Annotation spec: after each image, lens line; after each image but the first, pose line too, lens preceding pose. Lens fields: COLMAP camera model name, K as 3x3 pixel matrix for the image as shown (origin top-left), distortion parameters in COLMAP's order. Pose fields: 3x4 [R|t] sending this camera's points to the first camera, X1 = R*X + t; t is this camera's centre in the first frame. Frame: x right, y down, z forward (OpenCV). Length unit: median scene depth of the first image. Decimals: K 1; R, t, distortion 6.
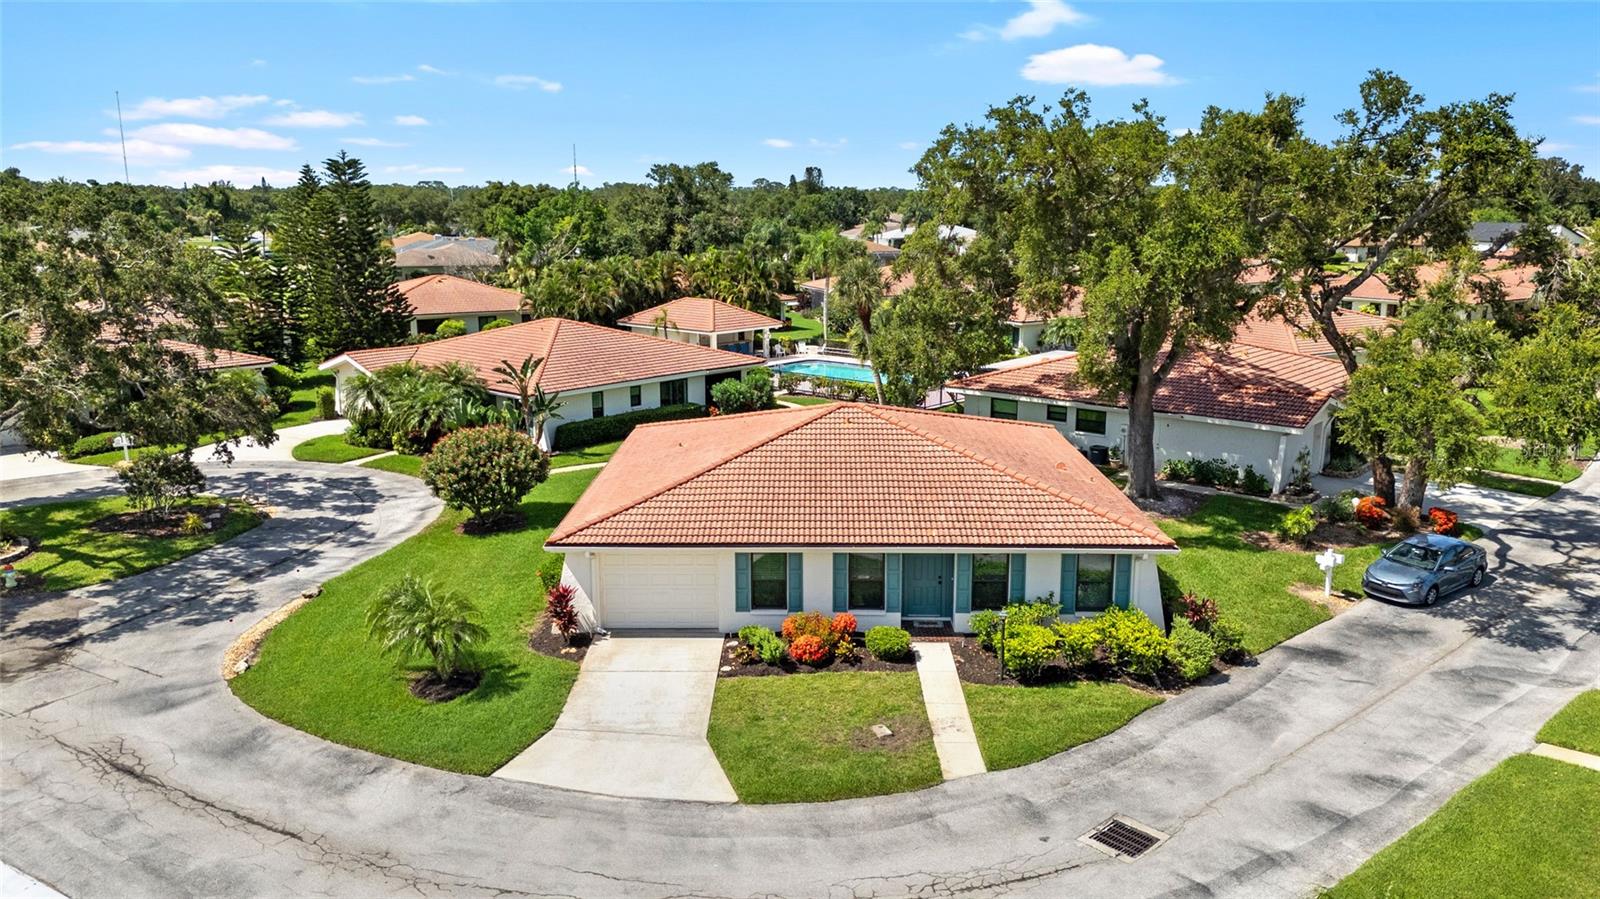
lens RADIAL K [[1140.0, 0, 795.7], [0, 1140.0, 446.4], [0, 0, 1]] dist [0.046737, -0.010861]
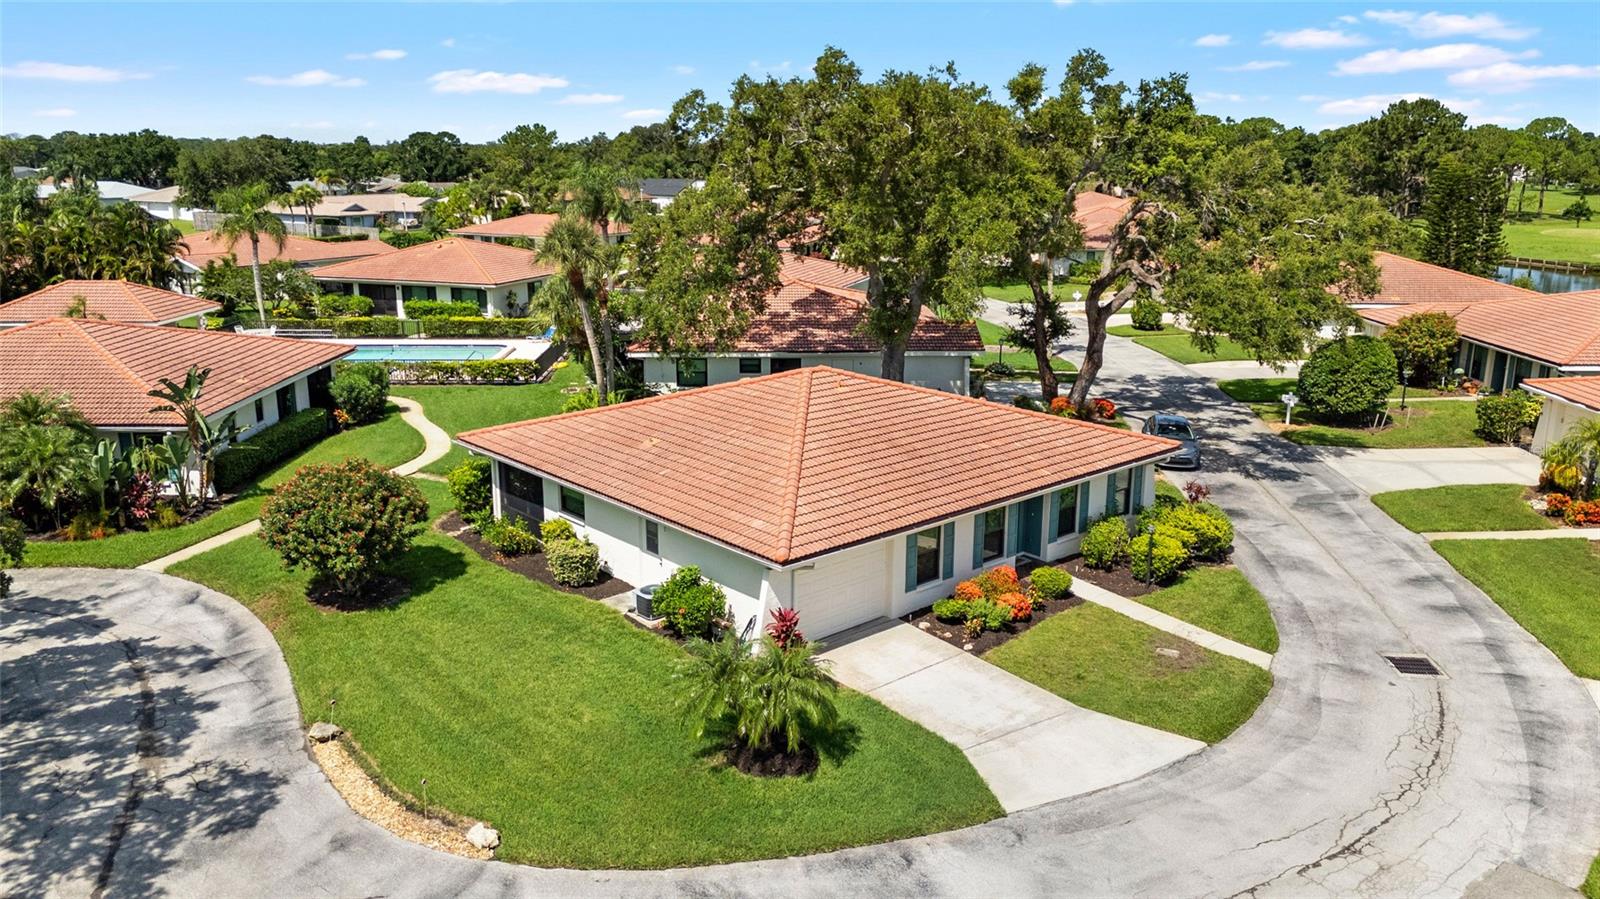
lens RADIAL K [[1140.0, 0, 798.2], [0, 1140.0, 453.4], [0, 0, 1]] dist [0.046737, -0.010861]
pose [[0.751674, -0.165265, 0.638493, -0.600346], [0.138126, 0.986074, 0.092621, -0.058923], [-0.644909, 0.018572, 0.764034, 0.283318]]
